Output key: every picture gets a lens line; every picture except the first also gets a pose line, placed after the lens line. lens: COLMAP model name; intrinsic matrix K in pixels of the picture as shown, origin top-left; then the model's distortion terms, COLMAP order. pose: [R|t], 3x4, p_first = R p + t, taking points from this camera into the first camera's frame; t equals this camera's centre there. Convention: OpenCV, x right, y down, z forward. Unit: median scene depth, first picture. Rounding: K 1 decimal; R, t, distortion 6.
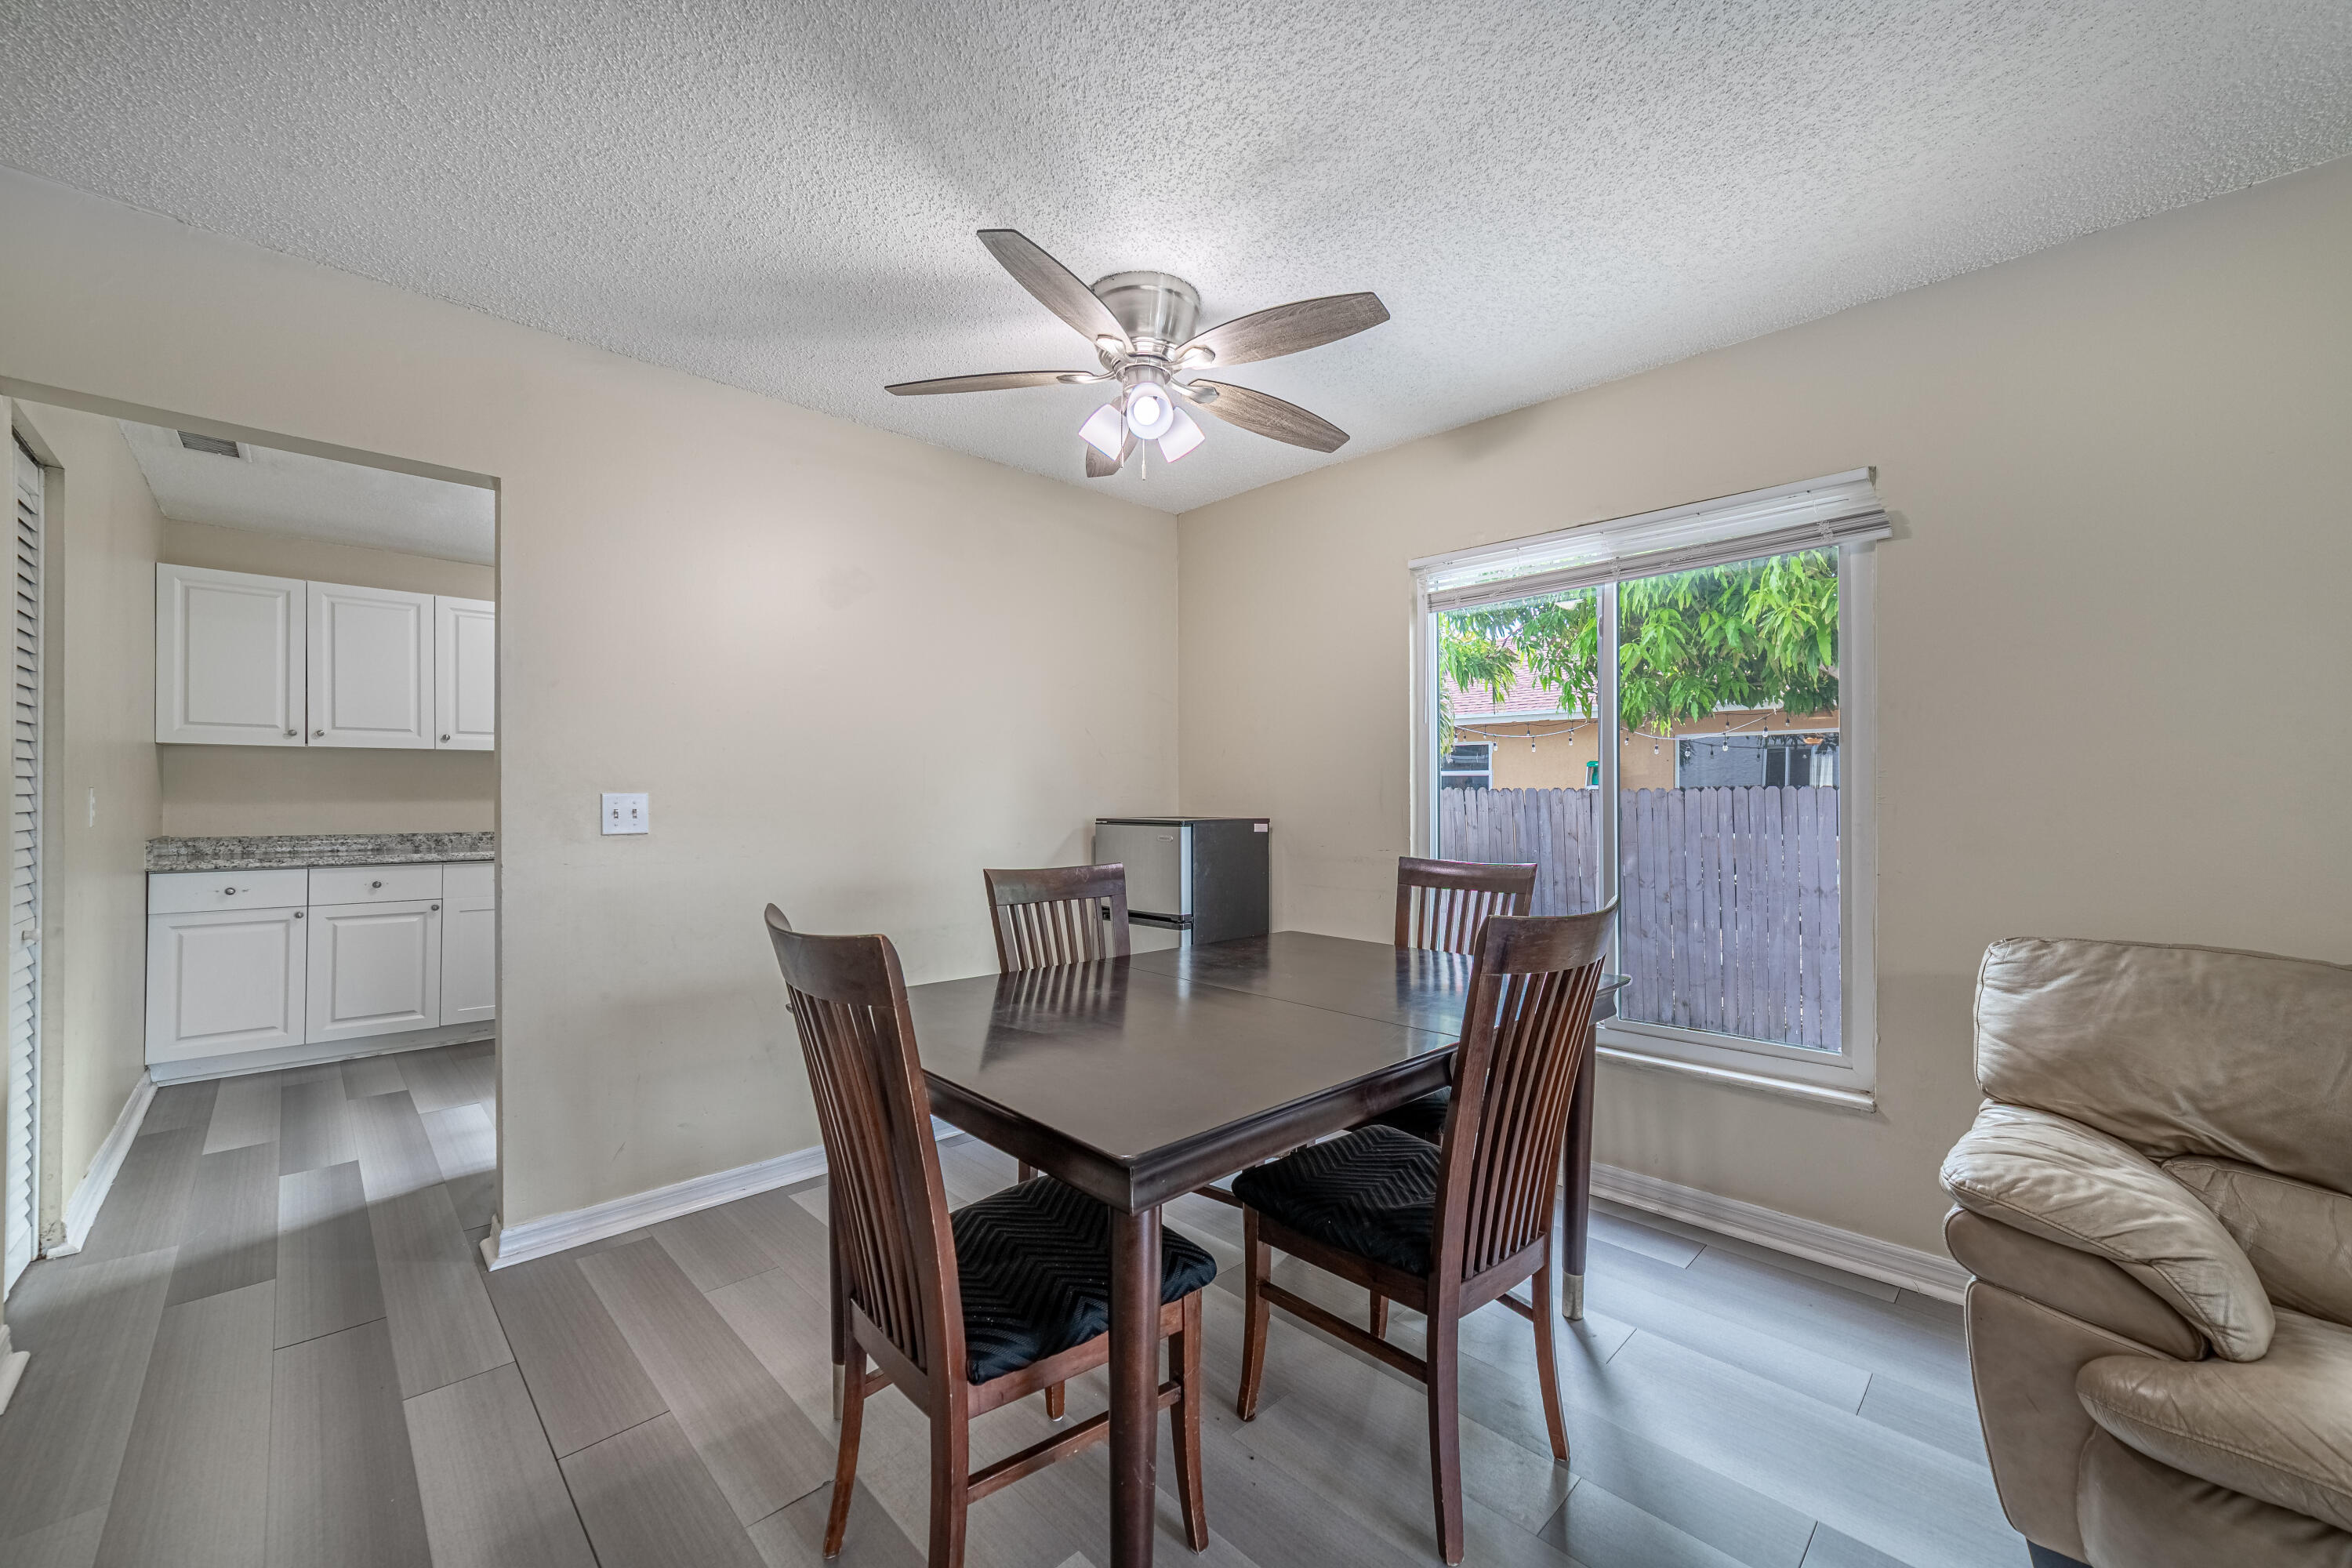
lens RADIAL K [[924.0, 0, 1178.5], [0, 924.0, 804.2], [0, 0, 1]] dist [0.001934, 0.000530]
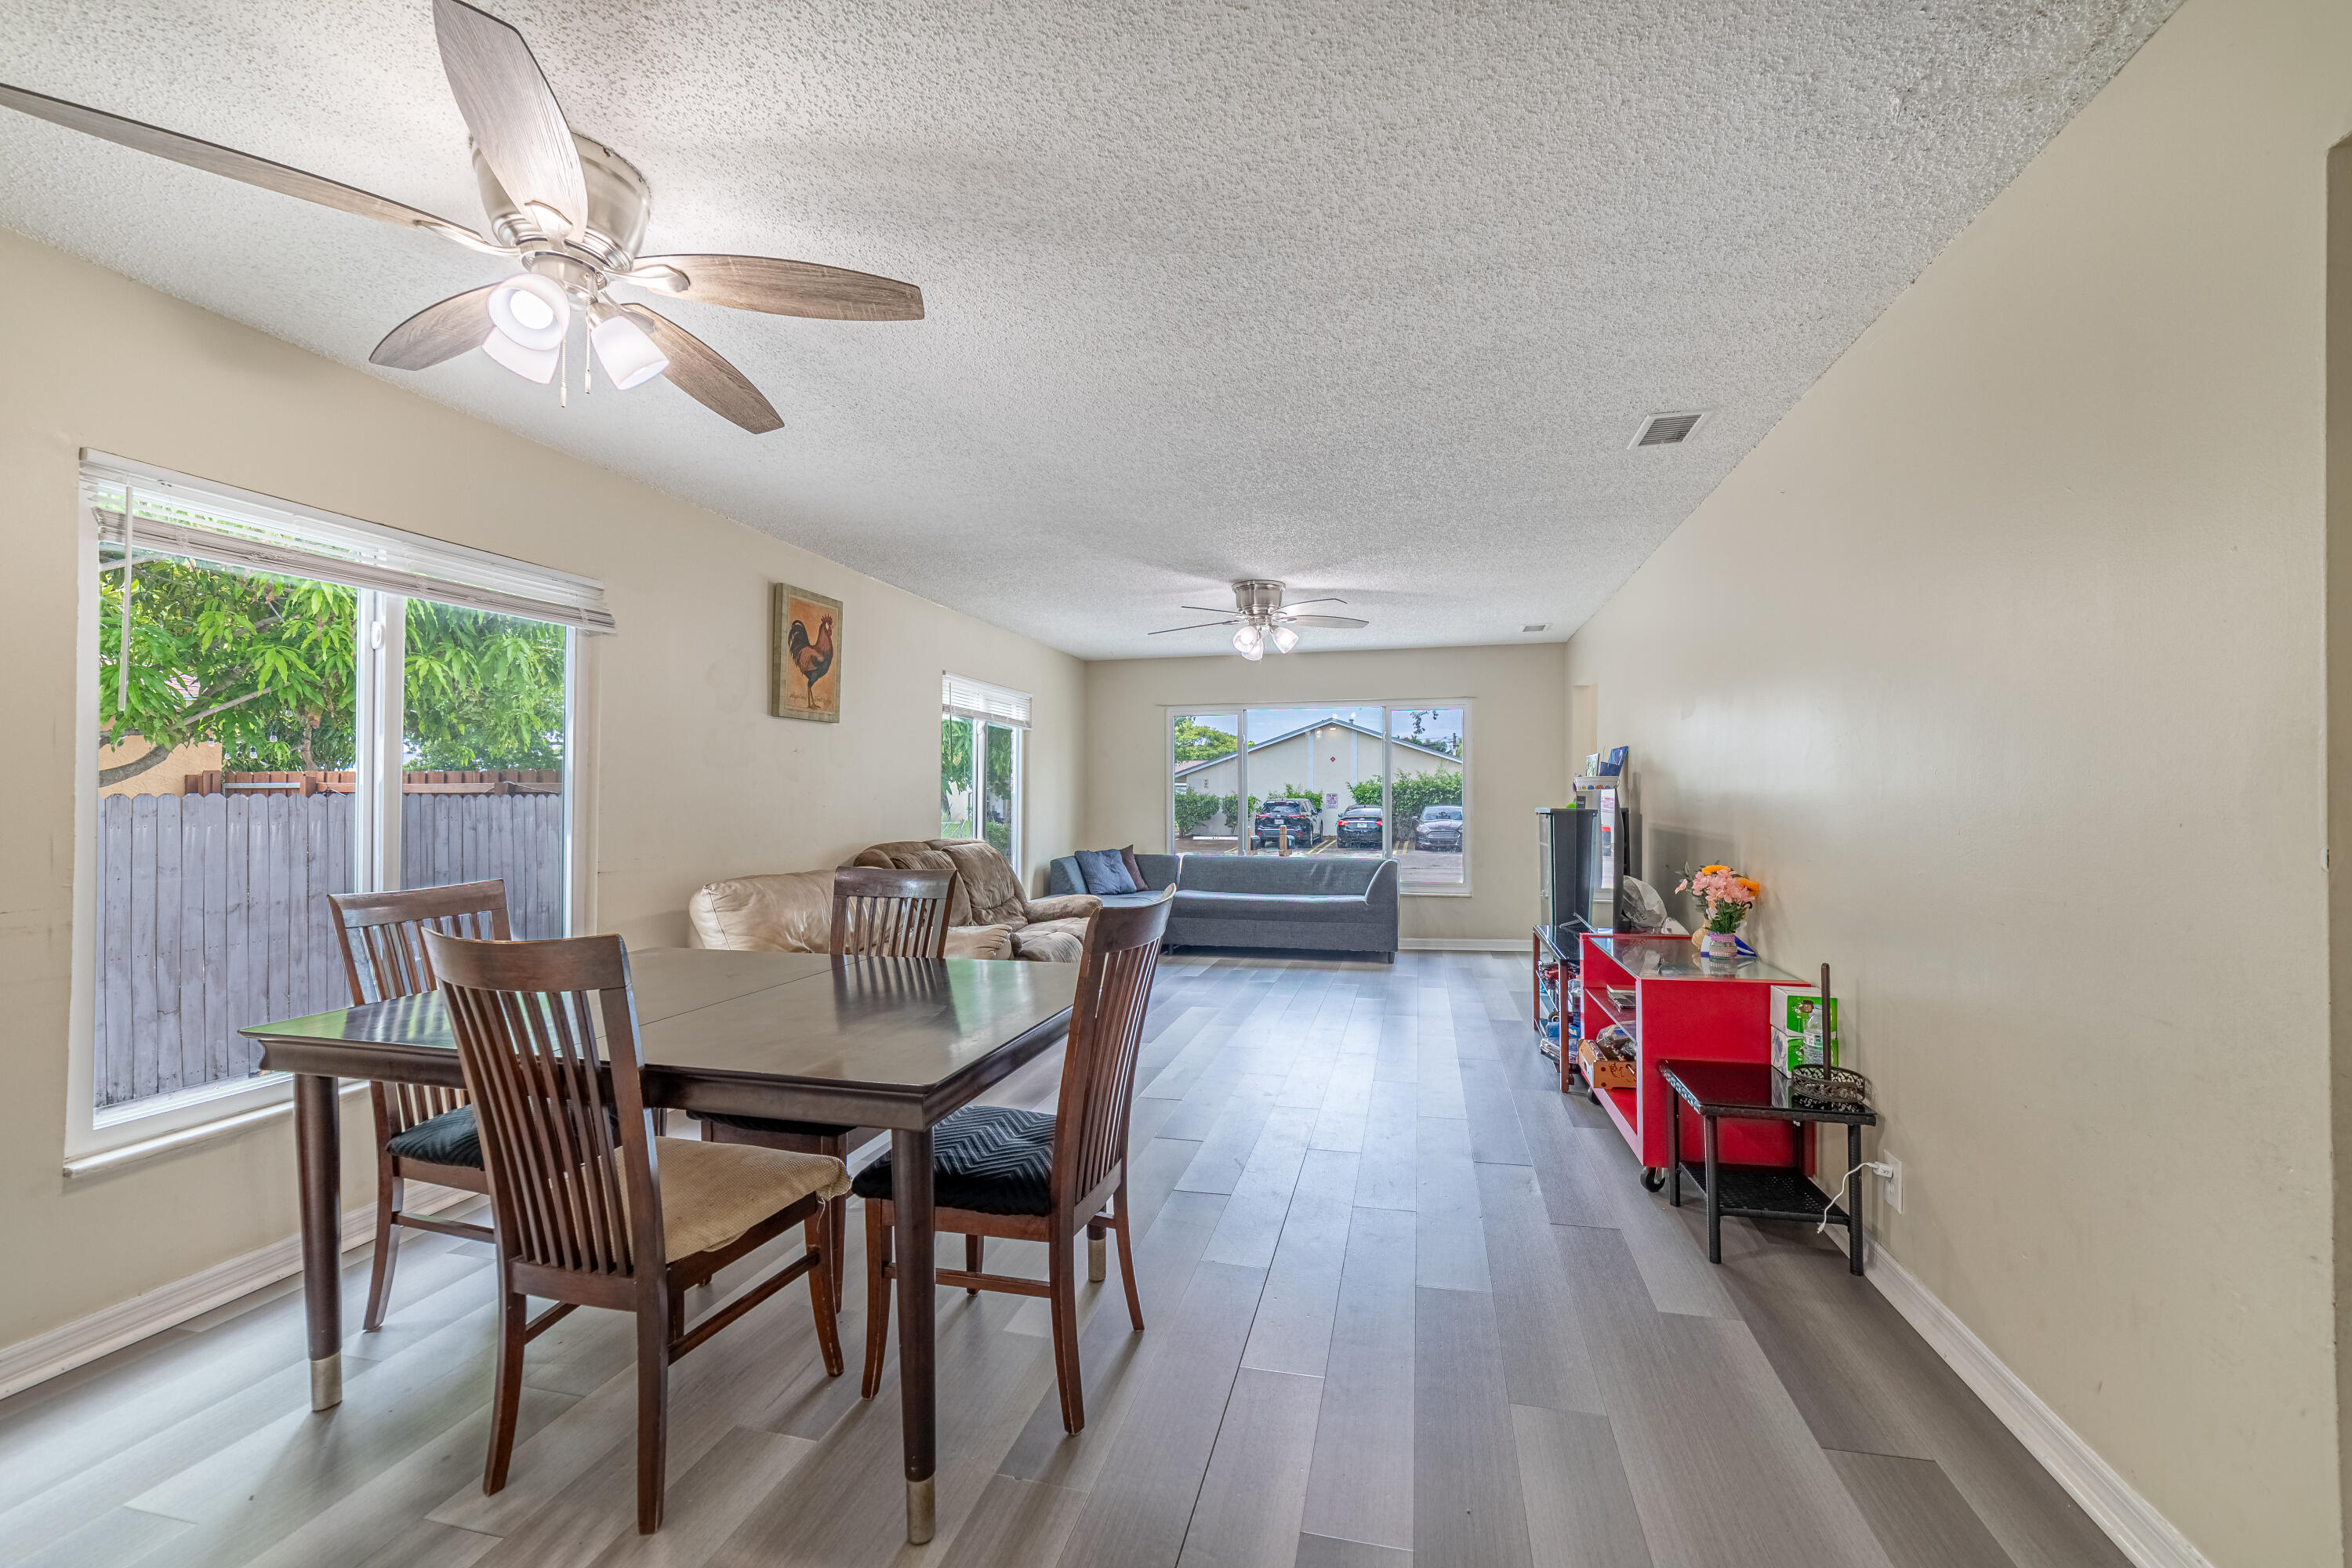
lens RADIAL K [[914.0, 0, 1194.6], [0, 914.0, 779.3], [0, 0, 1]] dist [-0.025787, 0.009189]
pose [[-0.527501, 0.013507, 0.849447, -0.531281], [0.009827, 0.999904, -0.009797, -0.017180], [-0.849498, 0.003180, -0.527583, 0.522534]]
